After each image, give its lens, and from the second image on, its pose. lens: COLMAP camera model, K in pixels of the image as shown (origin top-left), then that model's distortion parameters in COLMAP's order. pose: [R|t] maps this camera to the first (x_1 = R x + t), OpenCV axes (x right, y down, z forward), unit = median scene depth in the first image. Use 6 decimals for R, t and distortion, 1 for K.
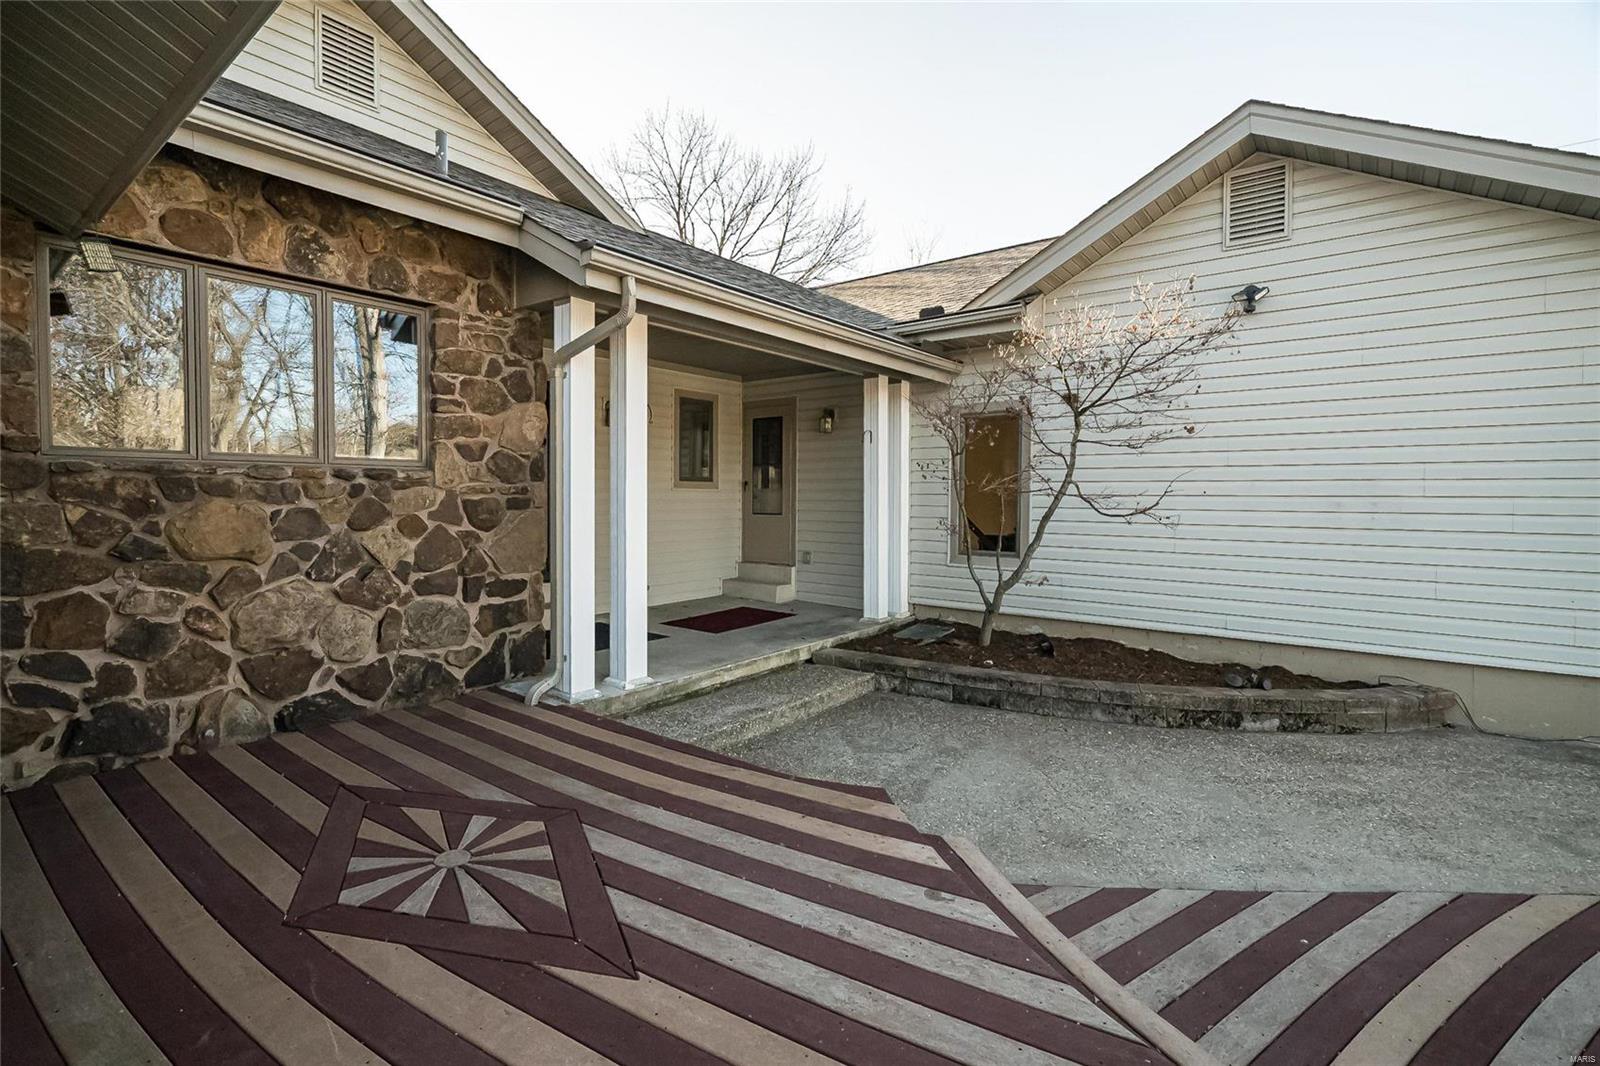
lens RADIAL K [[757.2, 0, 786.7], [0, 757.2, 512.3], [0, 0, 1]] dist [-0.003104, 0.001093]
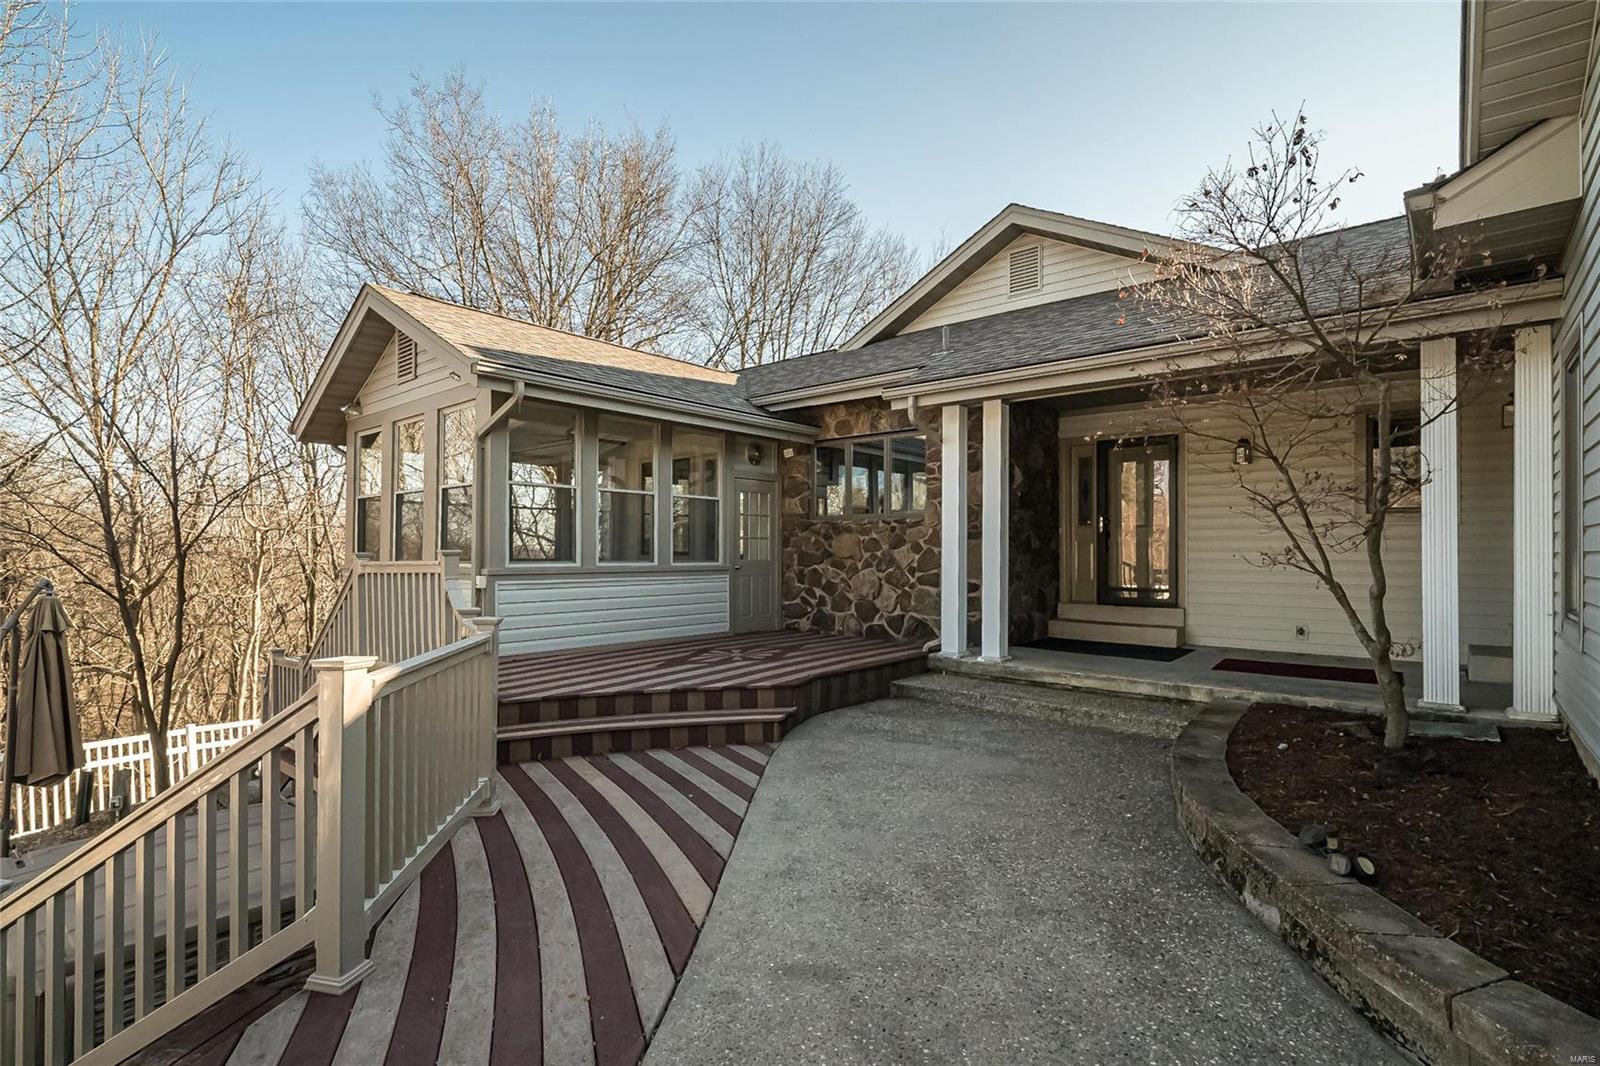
lens RADIAL K [[766.2, 0, 800.0], [0, 766.2, 533.0], [0, 0, 1]] dist [-0.005674, 0.000121]
pose [[-0.066999, -0.033926, -0.997176, 1.447762], [-0.031045, 0.999009, -0.031902, 0.053034], [0.997270, 0.028820, -0.067986, 0.851408]]
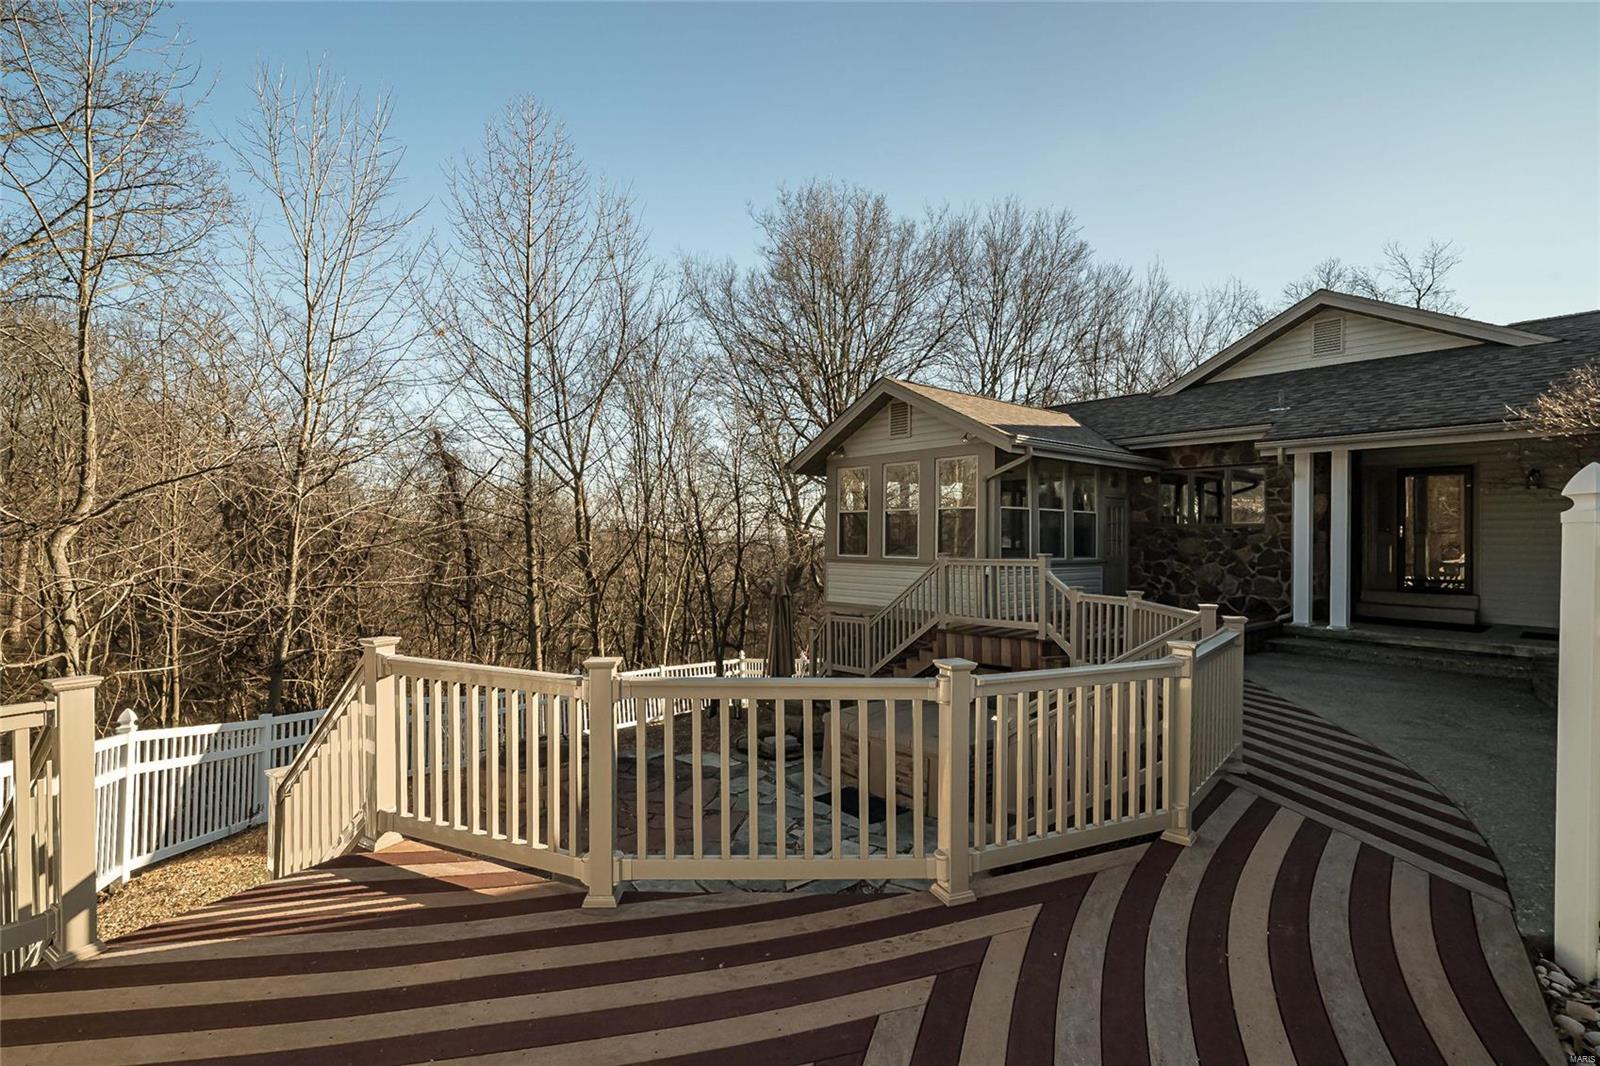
lens RADIAL K [[737.1, 0, 794.4], [0, 737.1, 529.9], [0, 0, 1]] dist [-0.002463, 0.001126]
pose [[-0.240709, -0.020386, -0.970383, 2.410678], [-0.035841, 0.999284, -0.012102, 0.042793], [0.969935, 0.031866, -0.241267, 0.058281]]
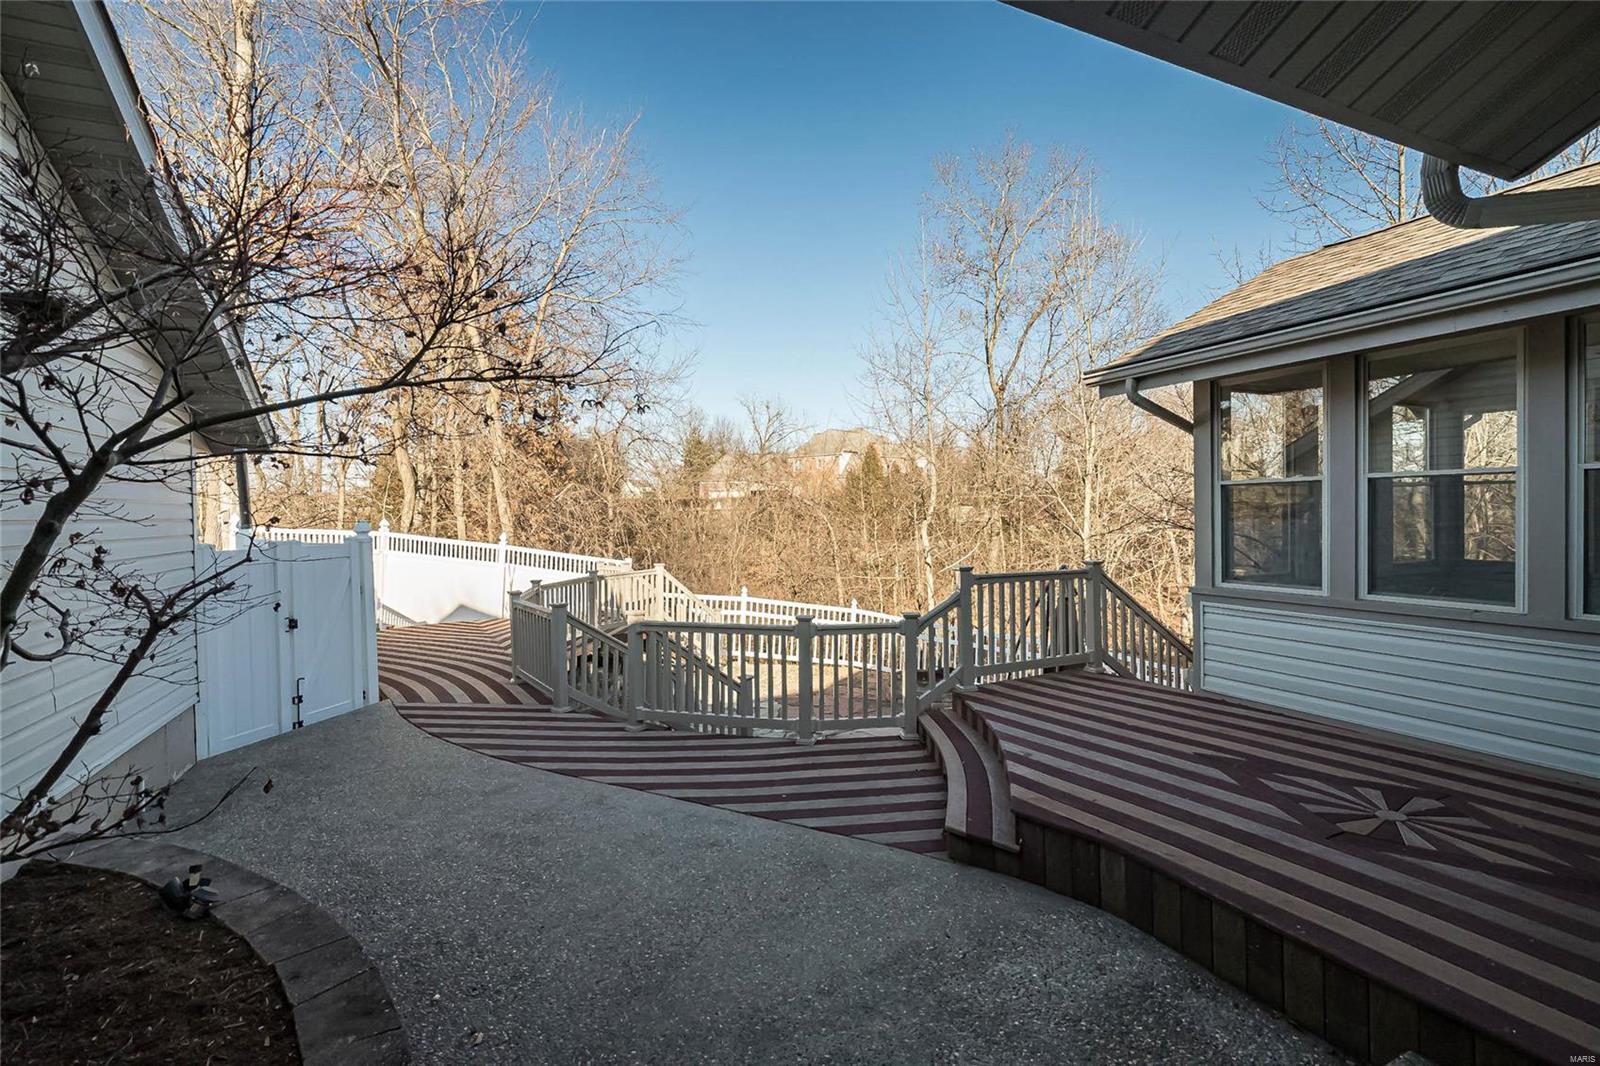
lens RADIAL K [[690.6, 0, 768.7], [0, 690.6, 521.9], [0, 0, 1]] dist [-0.001753, 0.000354]
pose [[-0.874294, 0.007436, 0.485340, -0.044219], [0.027858, 0.999003, 0.034877, -0.082817], [-0.484597, 0.044013, -0.873630, 1.557526]]
